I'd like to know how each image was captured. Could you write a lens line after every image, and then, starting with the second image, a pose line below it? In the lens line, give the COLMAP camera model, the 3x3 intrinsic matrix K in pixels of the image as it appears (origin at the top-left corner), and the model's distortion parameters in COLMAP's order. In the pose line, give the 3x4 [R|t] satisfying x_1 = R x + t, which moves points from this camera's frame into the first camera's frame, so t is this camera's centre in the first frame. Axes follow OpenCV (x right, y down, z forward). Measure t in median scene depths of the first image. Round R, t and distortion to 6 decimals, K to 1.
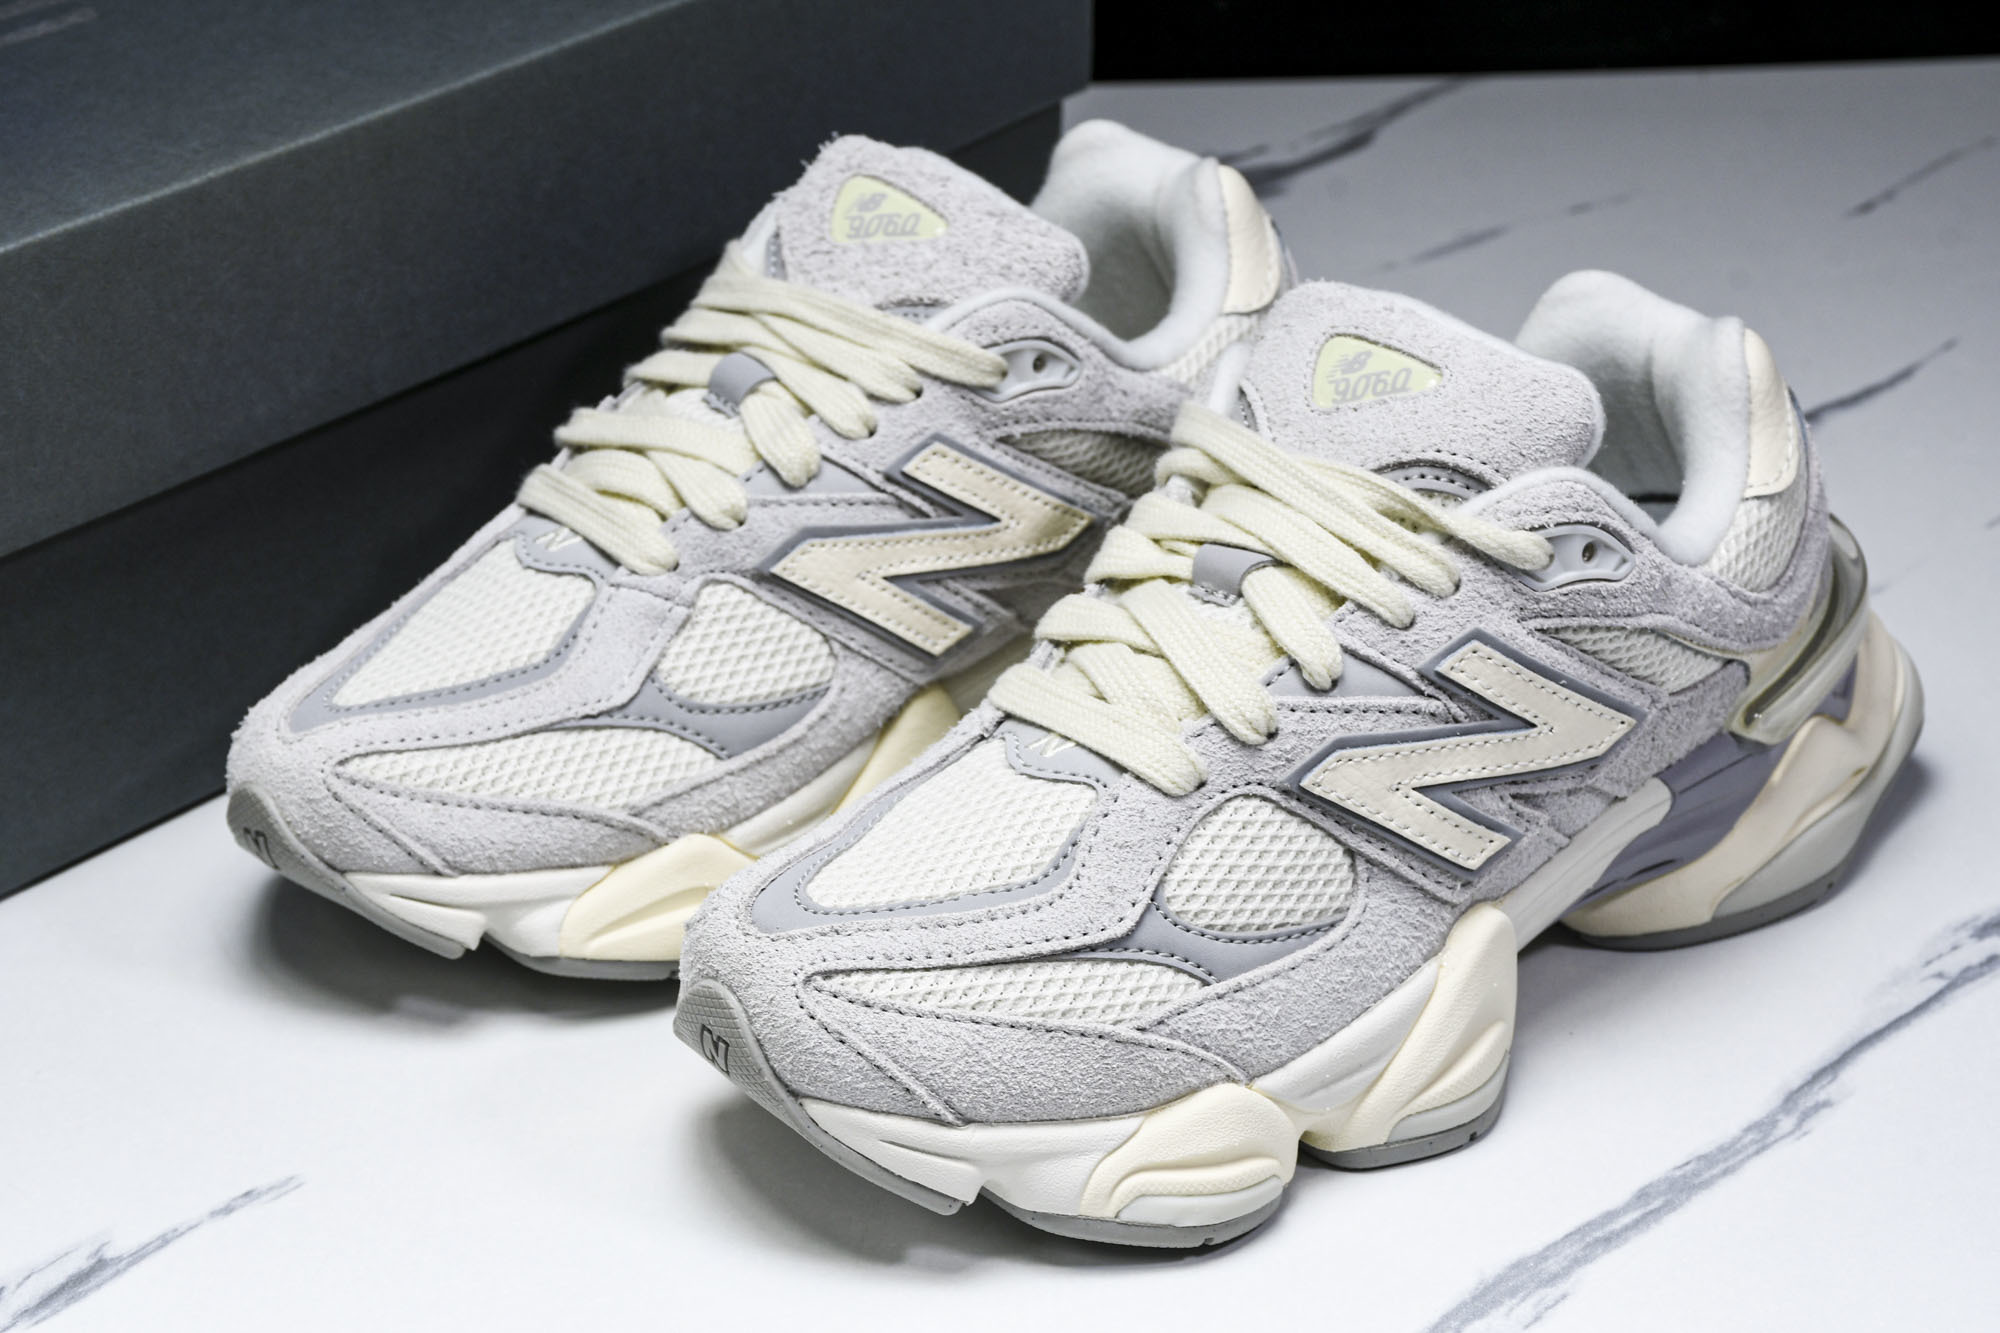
lens RADIAL K [[4800.9, 0, 1012.6], [0, 4800.9, 639.5], [0, 0, 1]] dist [0.435763, 0.000000]
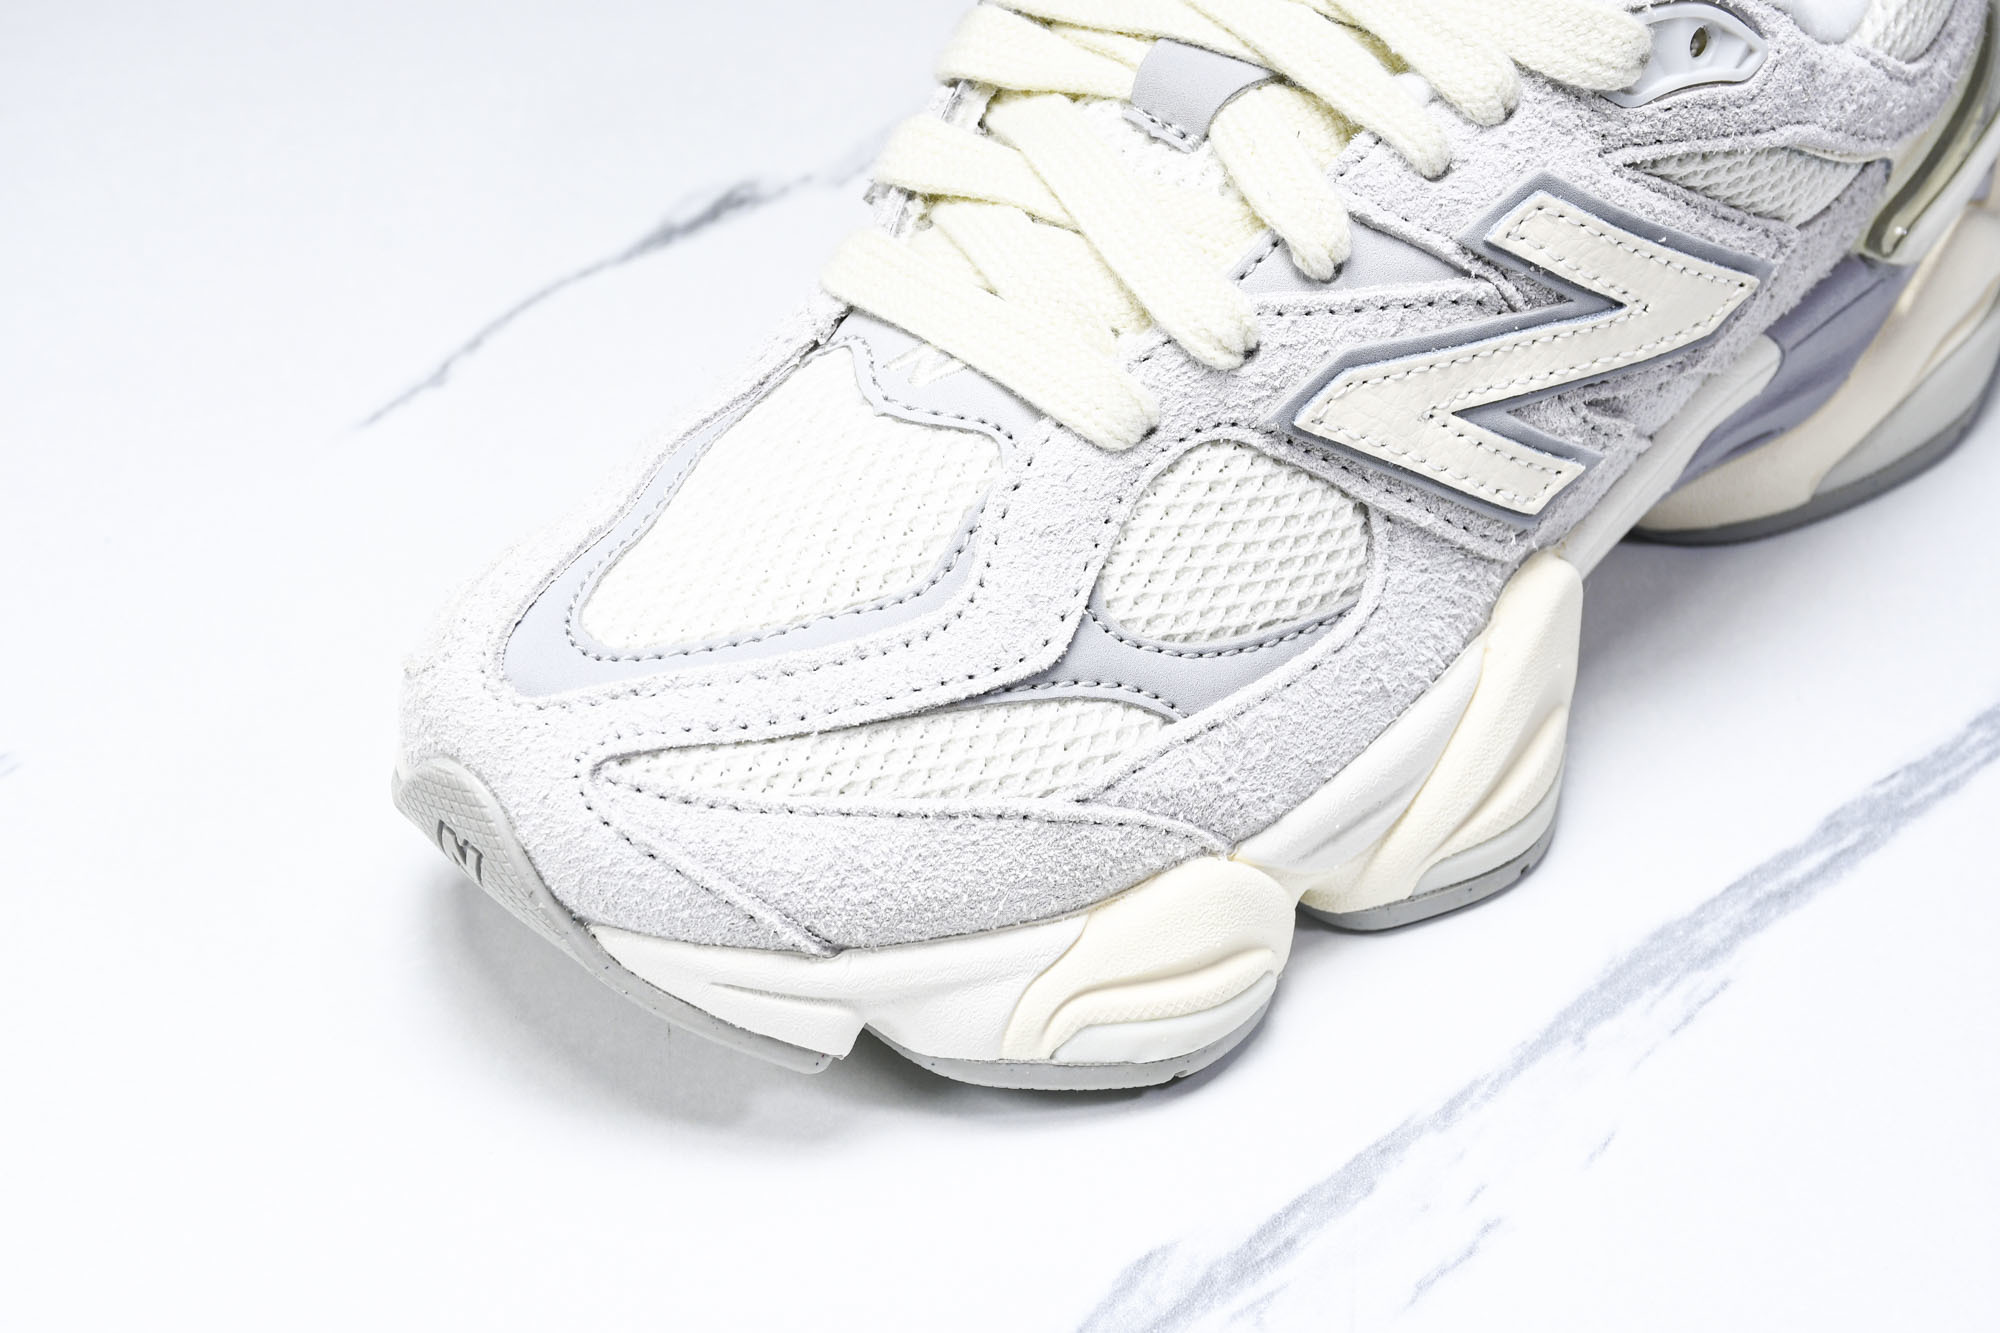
lens RADIAL K [[5009.3, 0, 978.0], [0, 5009.3, 697.6], [0, 0, 1]] dist [0.511130, 0.000000]
pose [[0.996849, -0.049610, 0.061900, -0.030904], [0.037114, 0.981317, 0.188783, -0.067474], [-0.070109, -0.185891, 0.980066, 0.292239]]
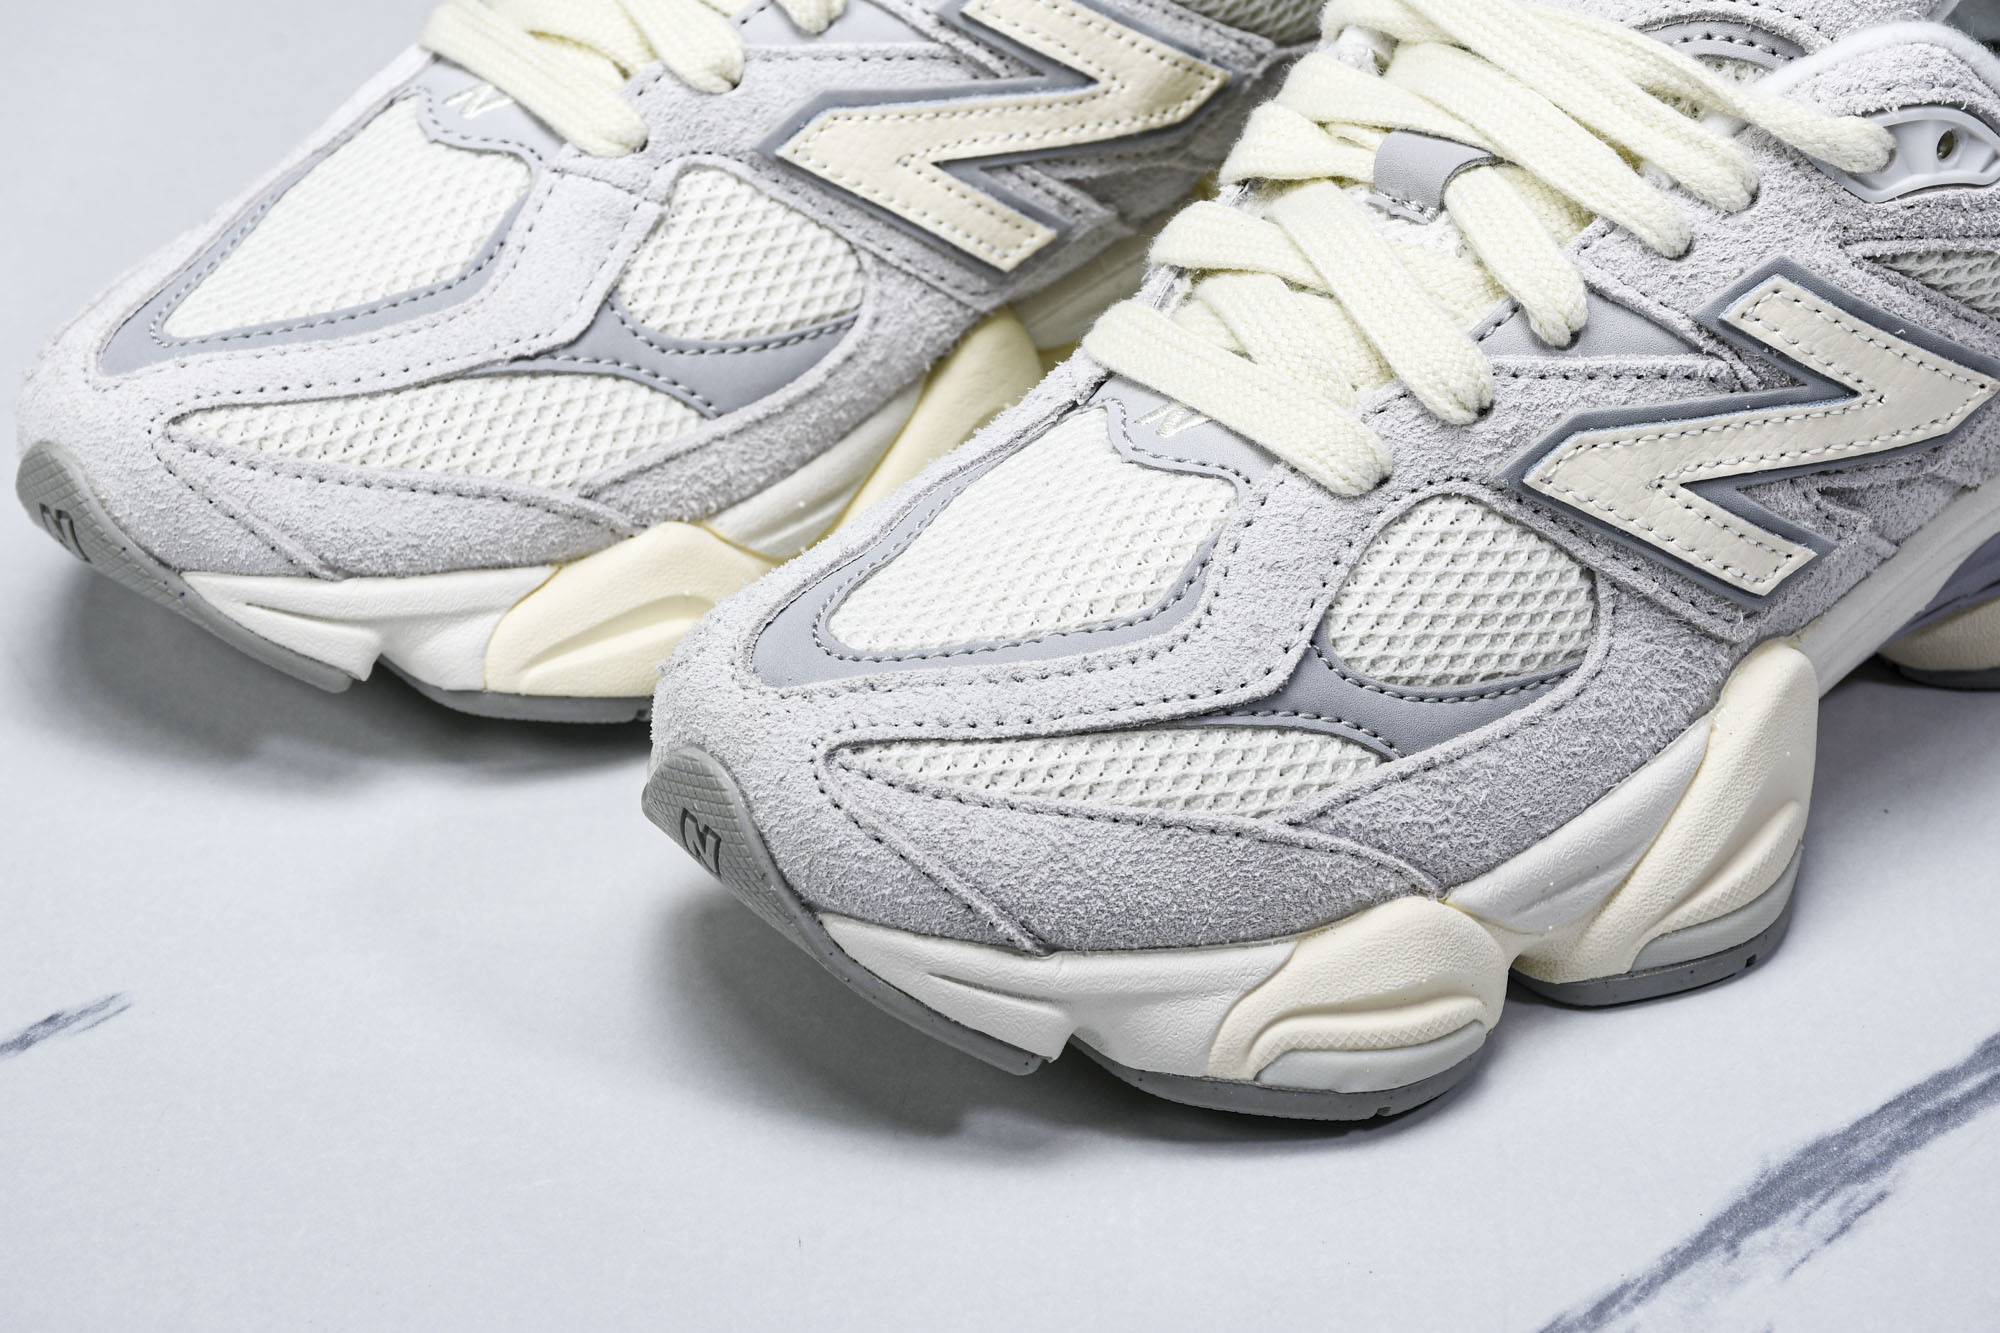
lens RADIAL K [[6093.0, 0, 1010.6], [0, 6093.0, 702.4], [0, 0, 1]] dist [0.713068, 0.000000]
pose [[0.999926, 0.010737, -0.005690, -0.010316], [-0.010112, 0.994895, 0.100409, -0.027173], [0.006739, -0.100344, 0.994930, 0.093779]]
